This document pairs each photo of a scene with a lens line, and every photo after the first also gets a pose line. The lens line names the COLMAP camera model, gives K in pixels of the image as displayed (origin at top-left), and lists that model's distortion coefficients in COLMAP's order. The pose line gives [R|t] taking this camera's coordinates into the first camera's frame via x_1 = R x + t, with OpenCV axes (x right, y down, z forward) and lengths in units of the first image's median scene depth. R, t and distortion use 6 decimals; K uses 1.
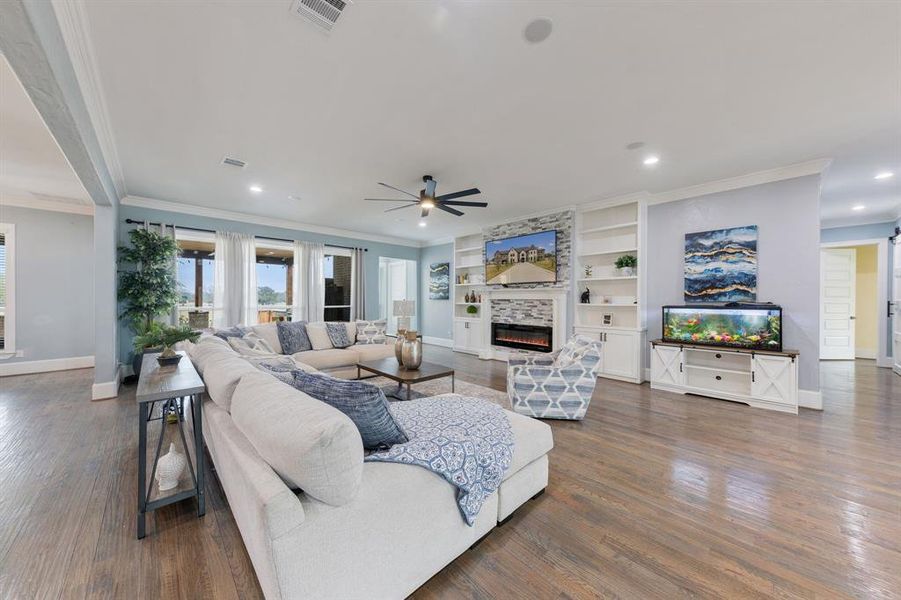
lens RADIAL K [[316.1, 0, 441.7], [0, 316.1, 298.9], [0, 0, 1]] dist [0.001443, -0.000103]
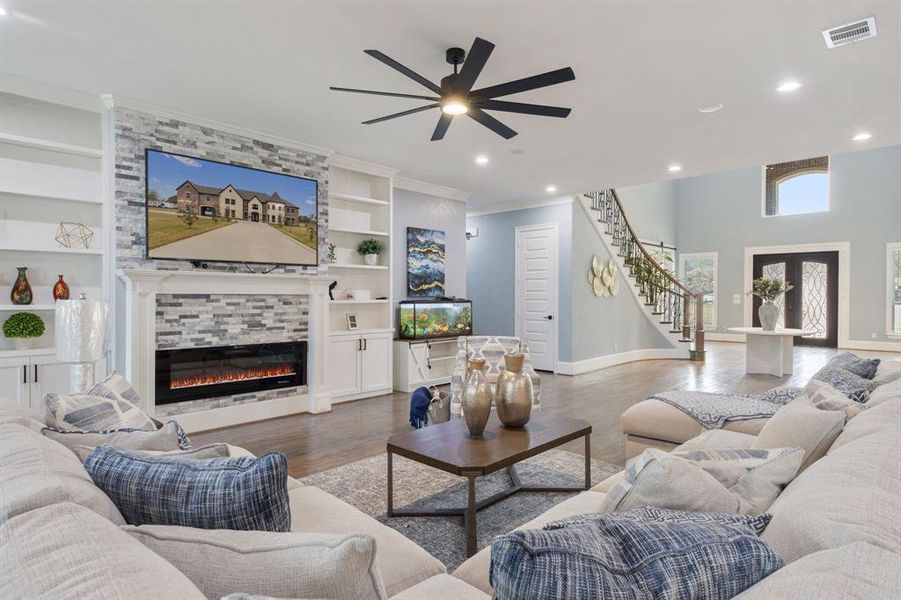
lens RADIAL K [[496.7, 0, 450.5], [0, 496.7, 300.0], [0, 0, 1]] dist [-0.003039, 0.000720]
pose [[-0.086460, -0.009257, 0.996212, -0.584481], [0.000436, 0.999956, 0.009330, 0.003517], [-0.996255, 0.001241, -0.086452, 0.777264]]
